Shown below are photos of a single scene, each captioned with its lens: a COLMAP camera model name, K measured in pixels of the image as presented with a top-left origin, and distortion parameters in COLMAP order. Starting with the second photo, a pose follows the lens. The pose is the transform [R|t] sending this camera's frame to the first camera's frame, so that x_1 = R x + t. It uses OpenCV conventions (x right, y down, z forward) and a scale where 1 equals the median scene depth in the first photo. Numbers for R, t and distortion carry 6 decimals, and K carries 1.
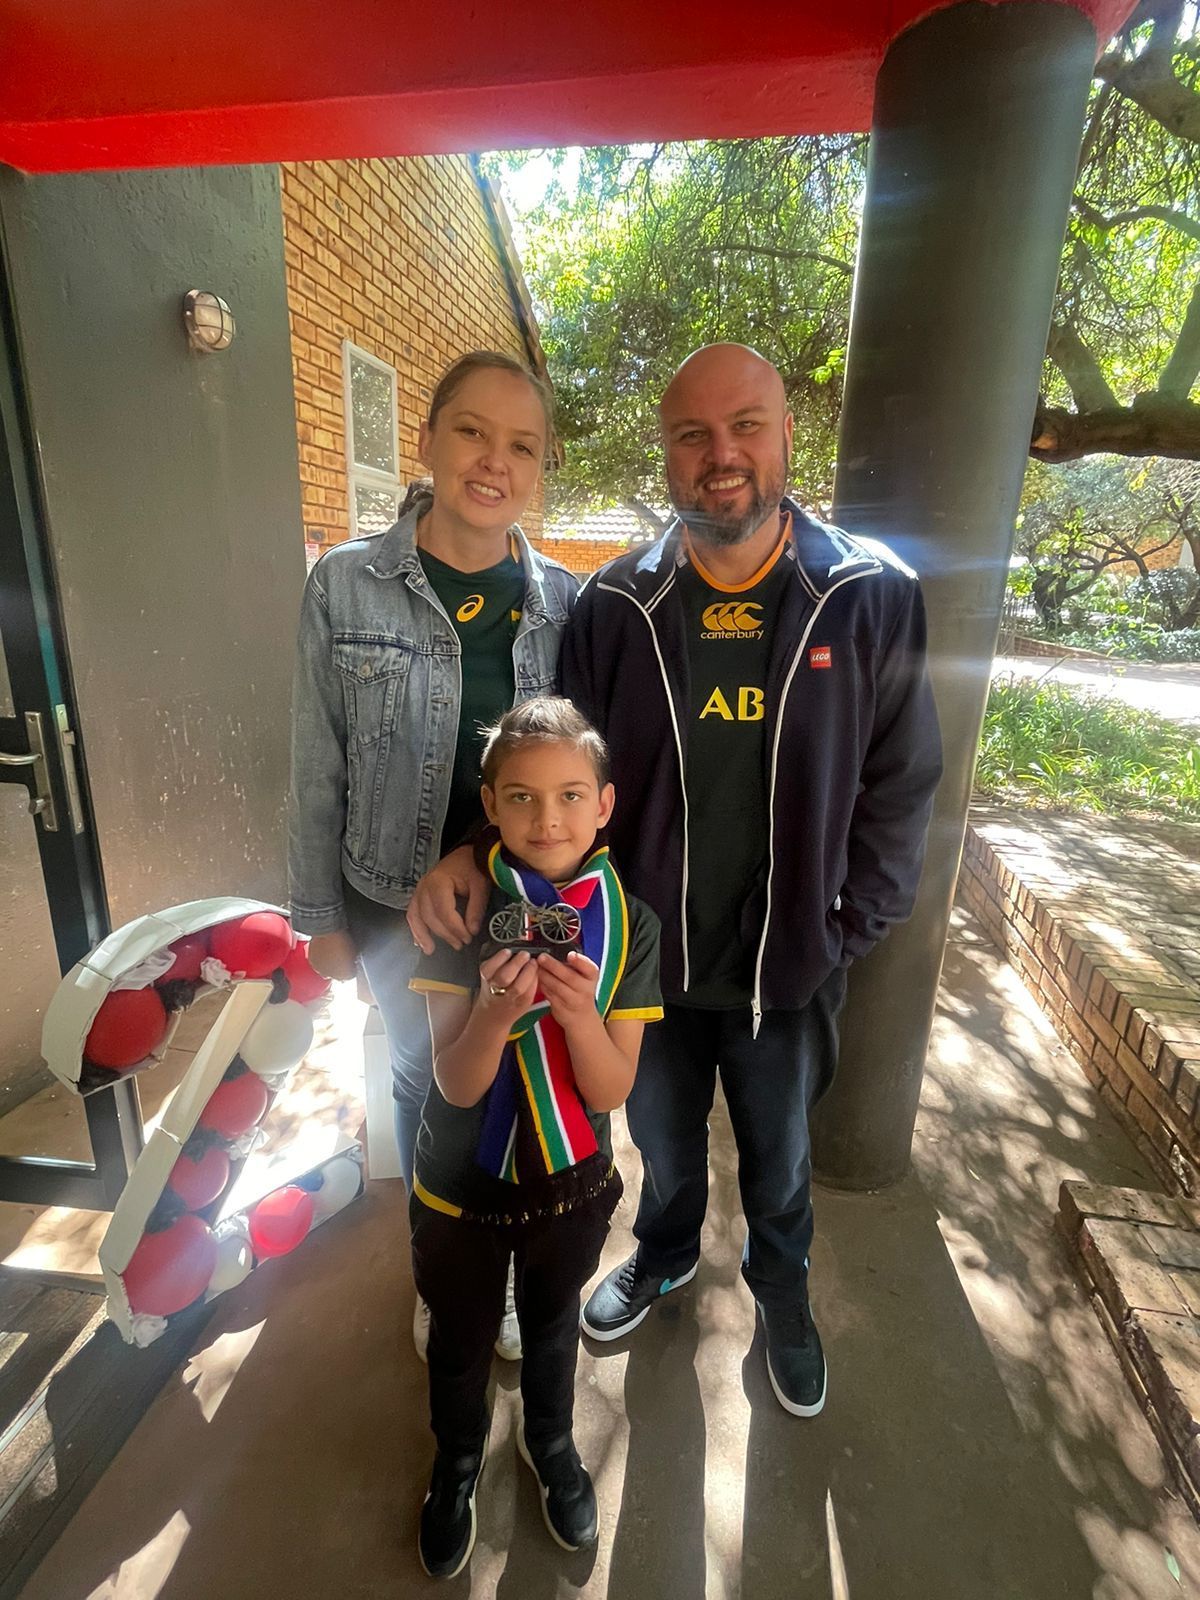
lens RADIAL K [[794.0, 0, 600.0], [0, 794.0, 800.0], [0, 0, 1]] dist [0.001780, 0.000371]
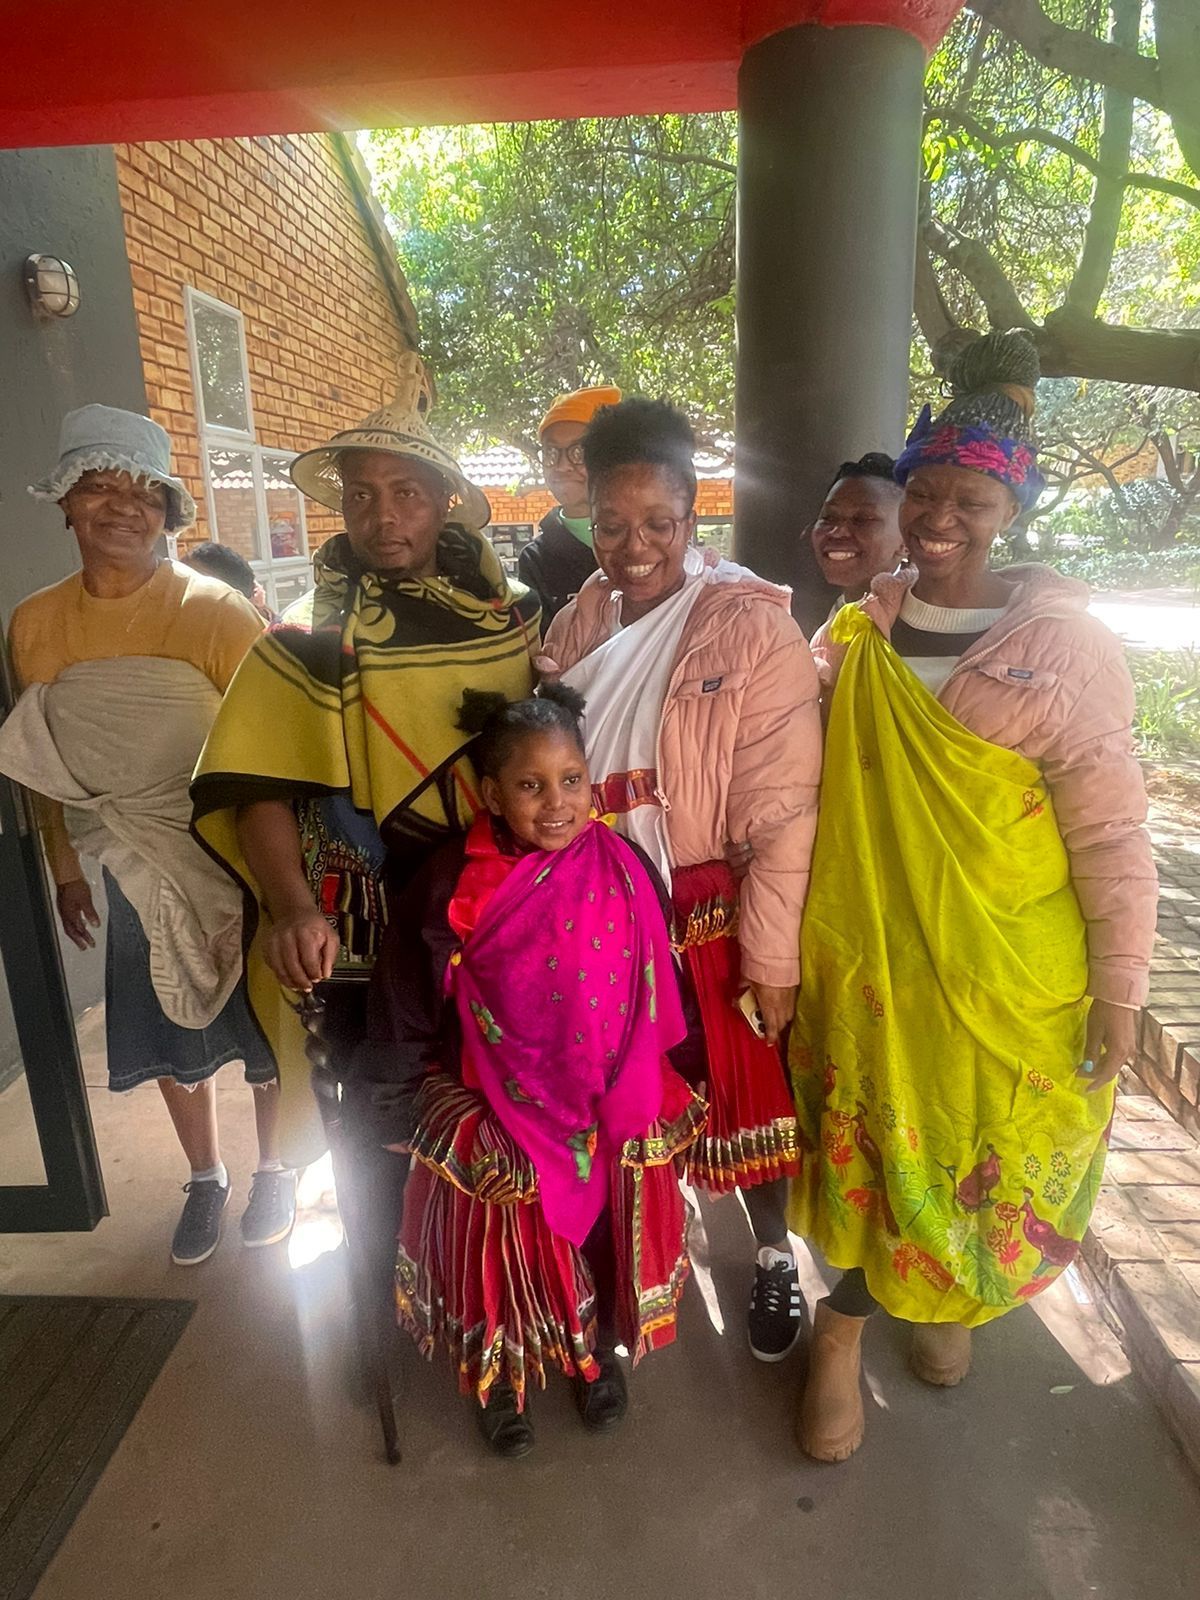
lens RADIAL K [[1117.6, 0, 600.0], [0, 1117.6, 800.0], [0, 0, 1]] dist [0.022387, -0.001203]
pose [[0.991213, -0.084673, 0.101623, -0.041668], [0.086933, 0.996051, -0.018008, 0.045475], [-0.099697, 0.026684, 0.994660, -0.255234]]
